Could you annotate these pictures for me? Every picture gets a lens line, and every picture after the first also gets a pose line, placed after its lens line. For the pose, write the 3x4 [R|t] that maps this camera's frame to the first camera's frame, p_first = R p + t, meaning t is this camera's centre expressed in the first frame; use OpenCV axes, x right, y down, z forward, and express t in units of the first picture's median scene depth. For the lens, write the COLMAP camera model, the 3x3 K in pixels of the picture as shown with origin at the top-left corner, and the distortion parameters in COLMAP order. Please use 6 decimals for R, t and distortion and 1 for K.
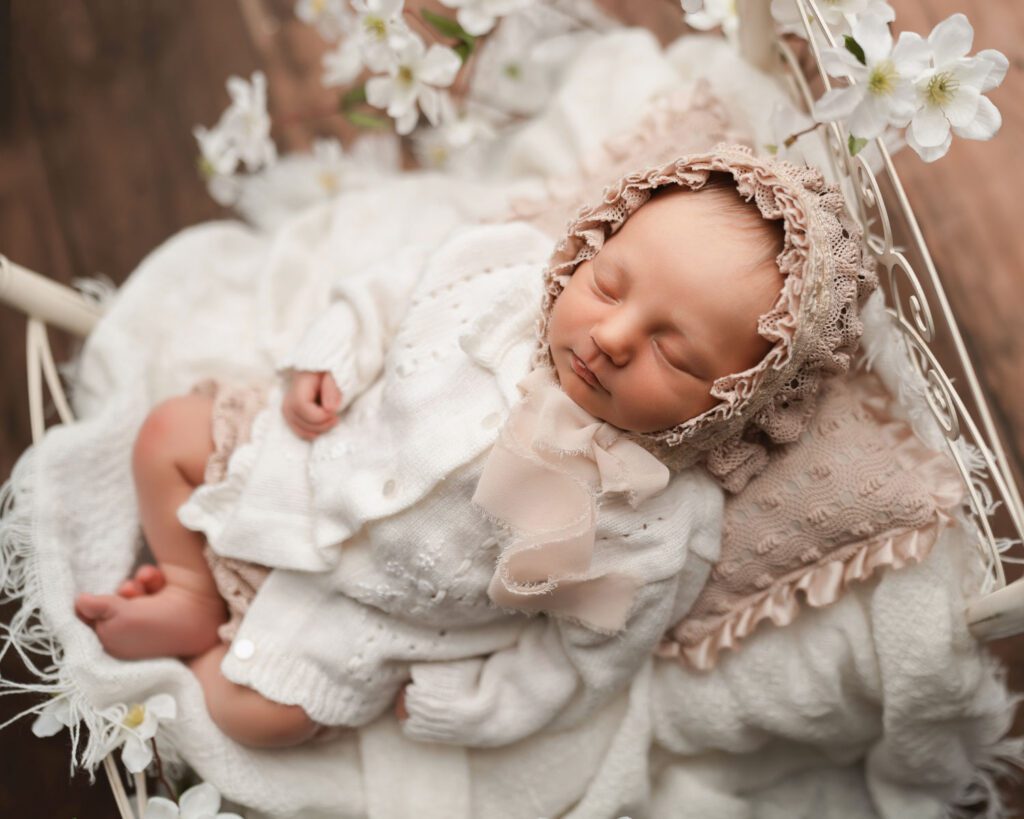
lens RADIAL K [[1341.2, 0, 512.0], [0, 1341.2, 409.5], [0, 0, 1]] dist [0.014923, 0.016231]
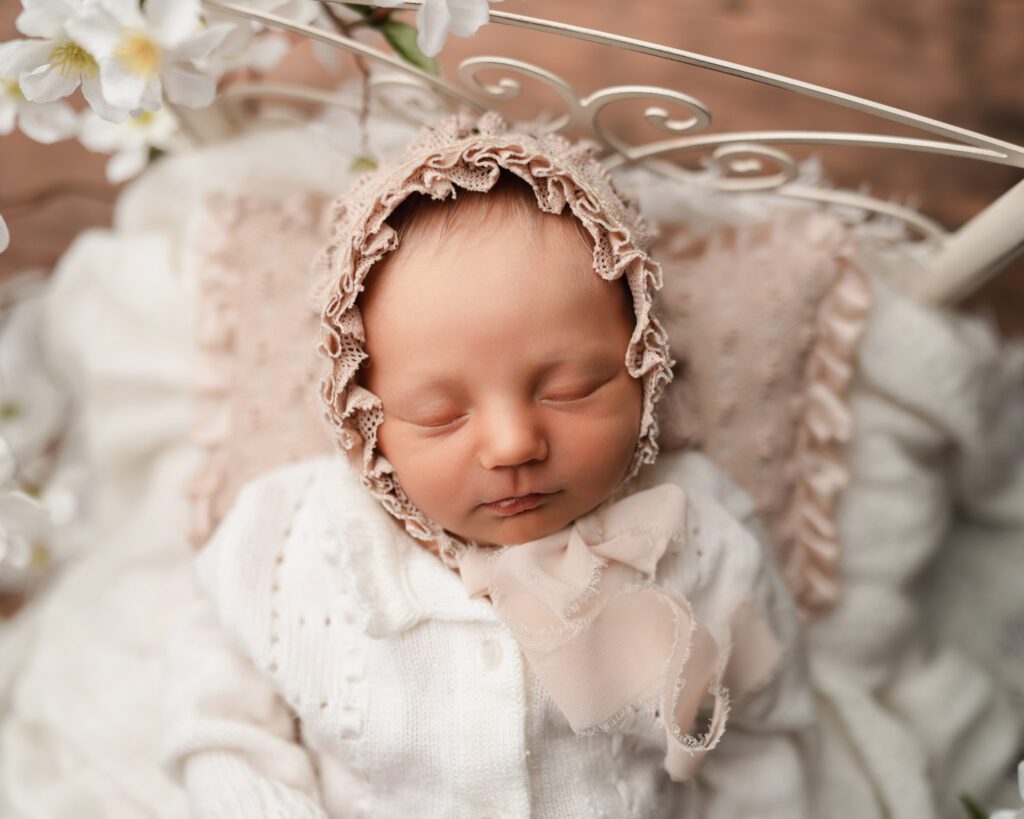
lens RADIAL K [[1341.2, 0, 512.0], [0, 1341.2, 409.5], [0, 0, 1]] dist [0.014923, 0.016231]
pose [[0.485767, -0.811295, 0.325317, -0.143929], [0.831201, 0.543897, 0.115244, -0.142874], [-0.270436, 0.214423, 0.938556, 0.292139]]
